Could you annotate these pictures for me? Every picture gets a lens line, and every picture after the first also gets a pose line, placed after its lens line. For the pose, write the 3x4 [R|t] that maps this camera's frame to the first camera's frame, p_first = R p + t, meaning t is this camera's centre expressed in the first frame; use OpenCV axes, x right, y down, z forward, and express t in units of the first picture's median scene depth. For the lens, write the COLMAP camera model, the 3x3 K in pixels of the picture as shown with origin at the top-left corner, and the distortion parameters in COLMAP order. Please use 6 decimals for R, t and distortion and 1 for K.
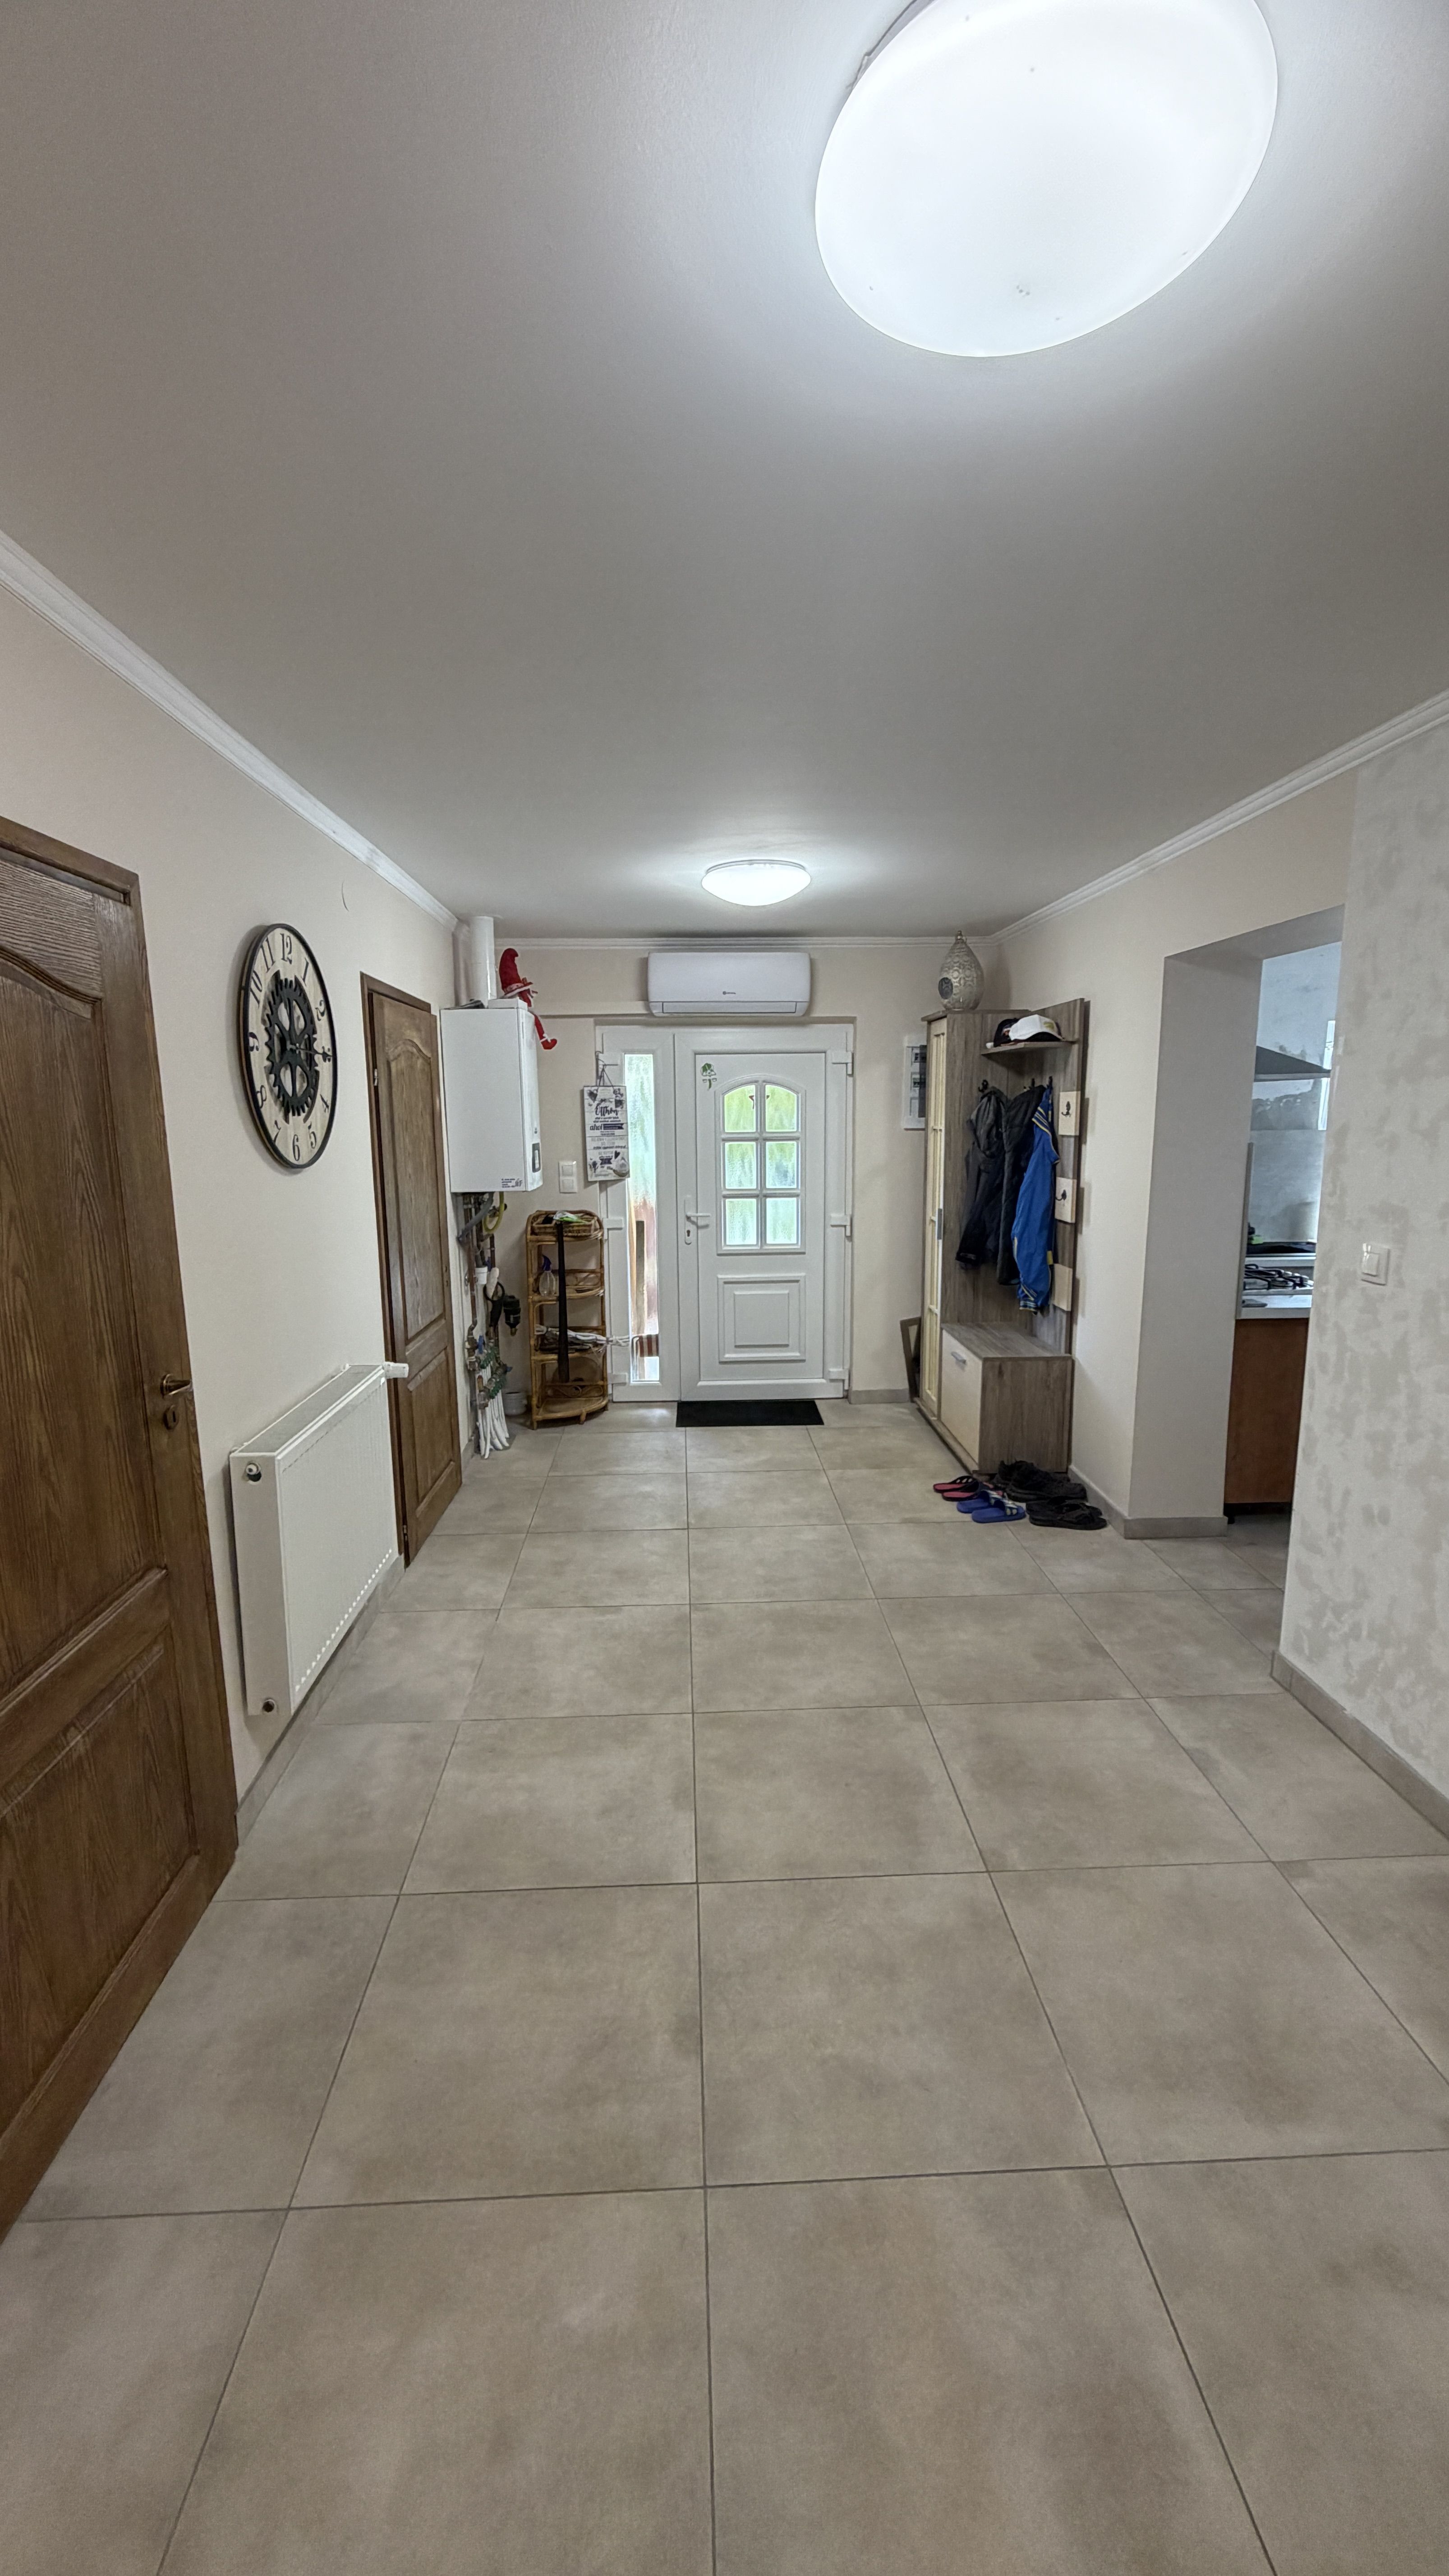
lens RADIAL K [[1021.3, 0, 725.8], [0, 1021.3, 1290.9], [0, 0, 1]] dist [-0.000342, 0.000409]
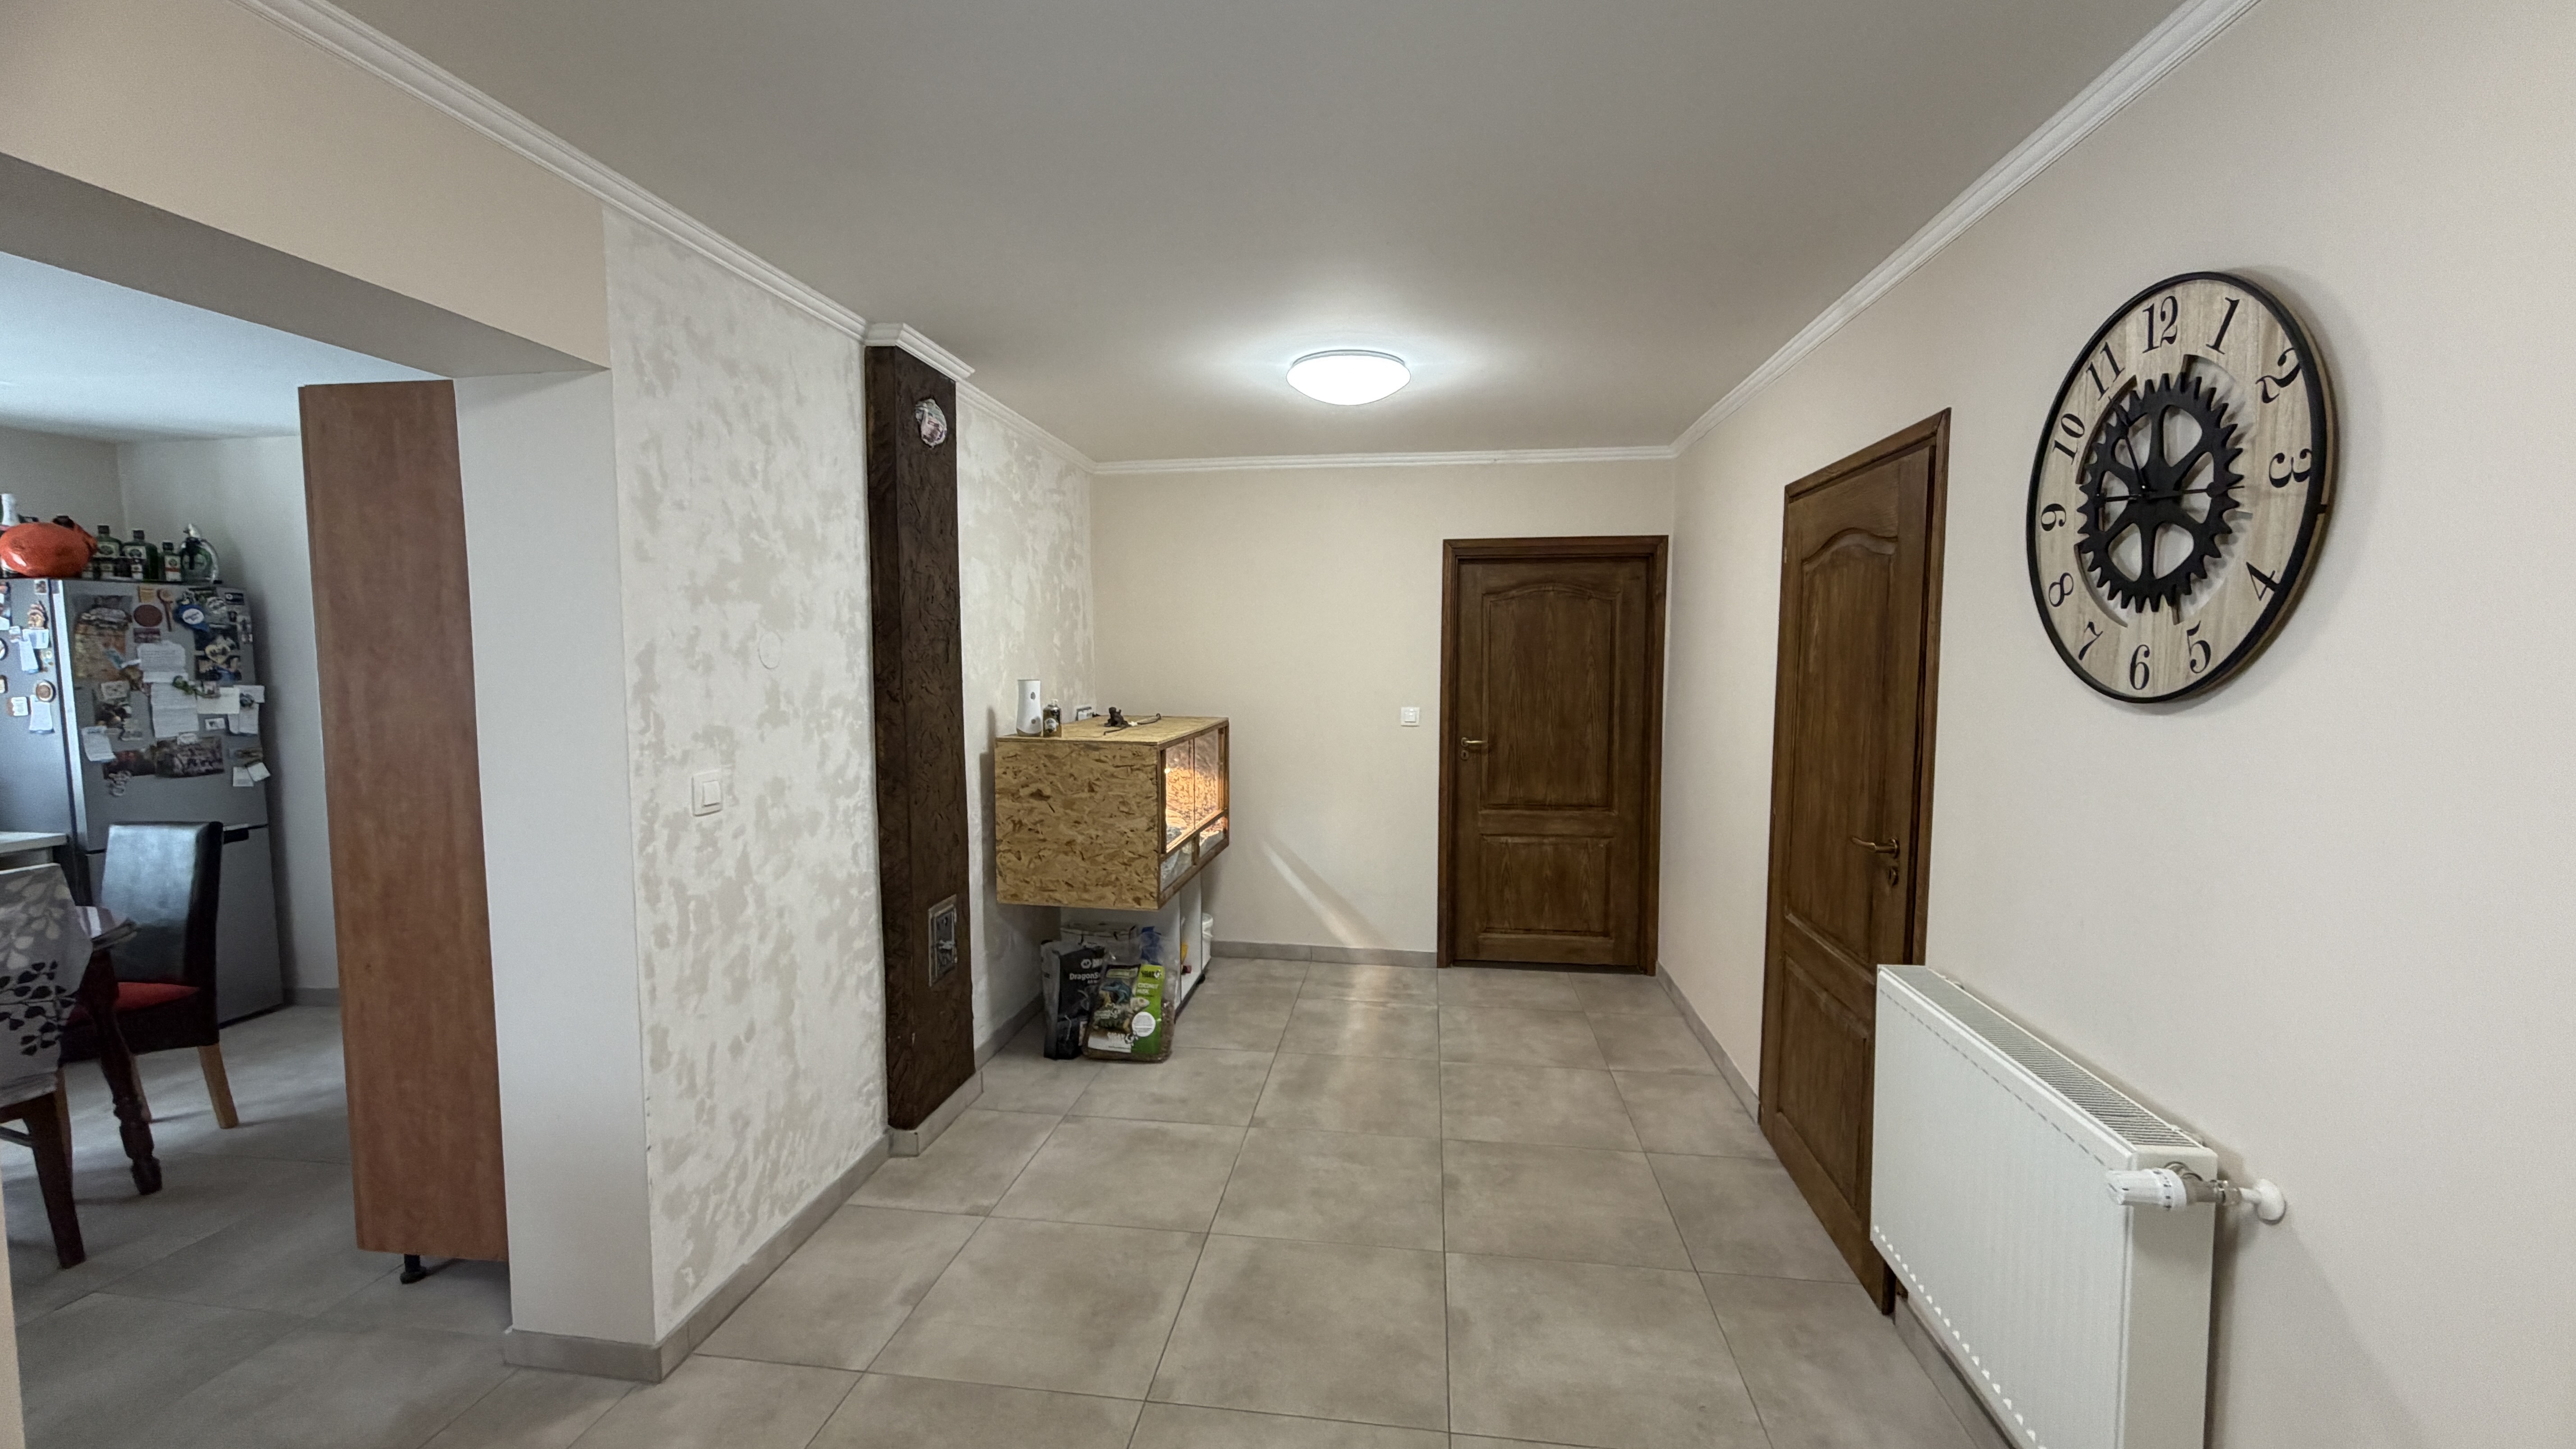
lens RADIAL K [[1021.3, 0, 1285.2], [0, 1021.3, 722.1], [0, 0, 1]] dist [-0.000342, 0.000409]
pose [[-0.982487, -0.003348, 0.186301, -0.058428], [0.041992, 0.970139, 0.238889, -0.294632], [-0.181538, 0.242528, -0.953008, 1.807952]]
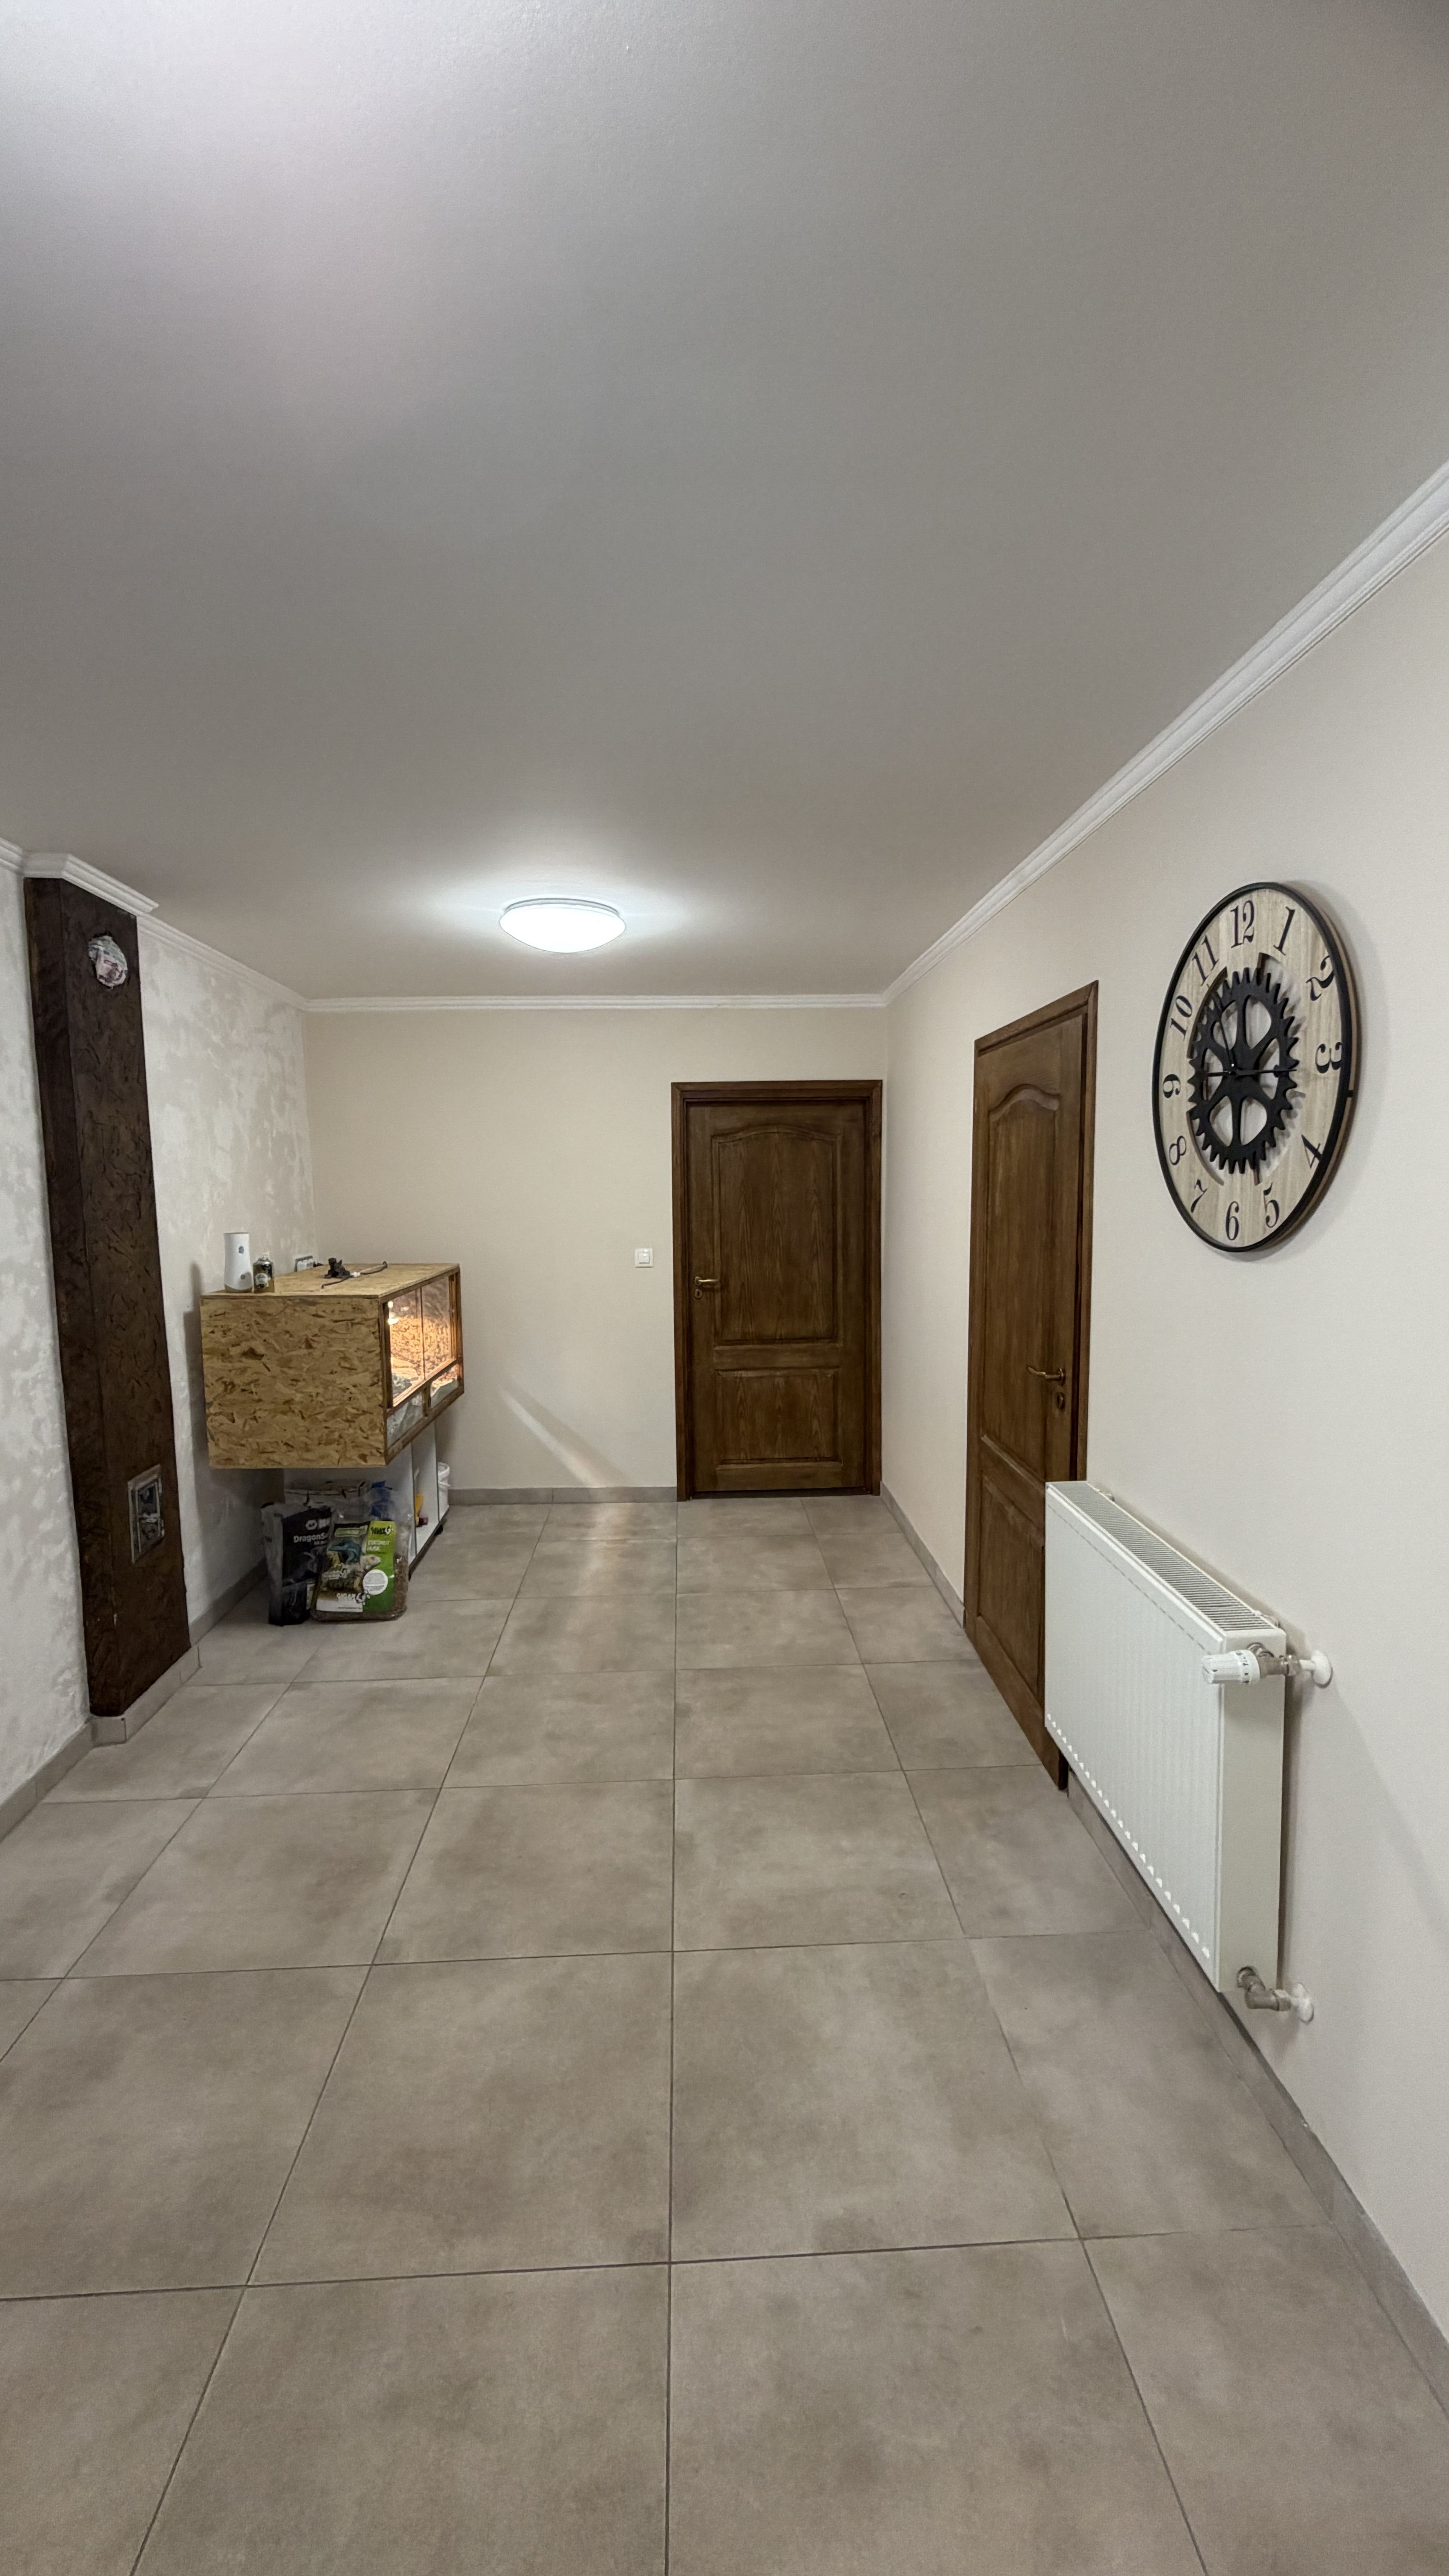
lens RADIAL K [[1021.3, 0, 722.6], [0, 1021.3, 1279.1], [0, 0, 1]] dist [-0.000342, 0.000409]
pose [[-0.999714, 0.022209, 0.008859, -0.100628], [0.023777, 0.962448, 0.270421, -0.321227], [-0.002521, 0.270555, -0.962701, 1.819136]]
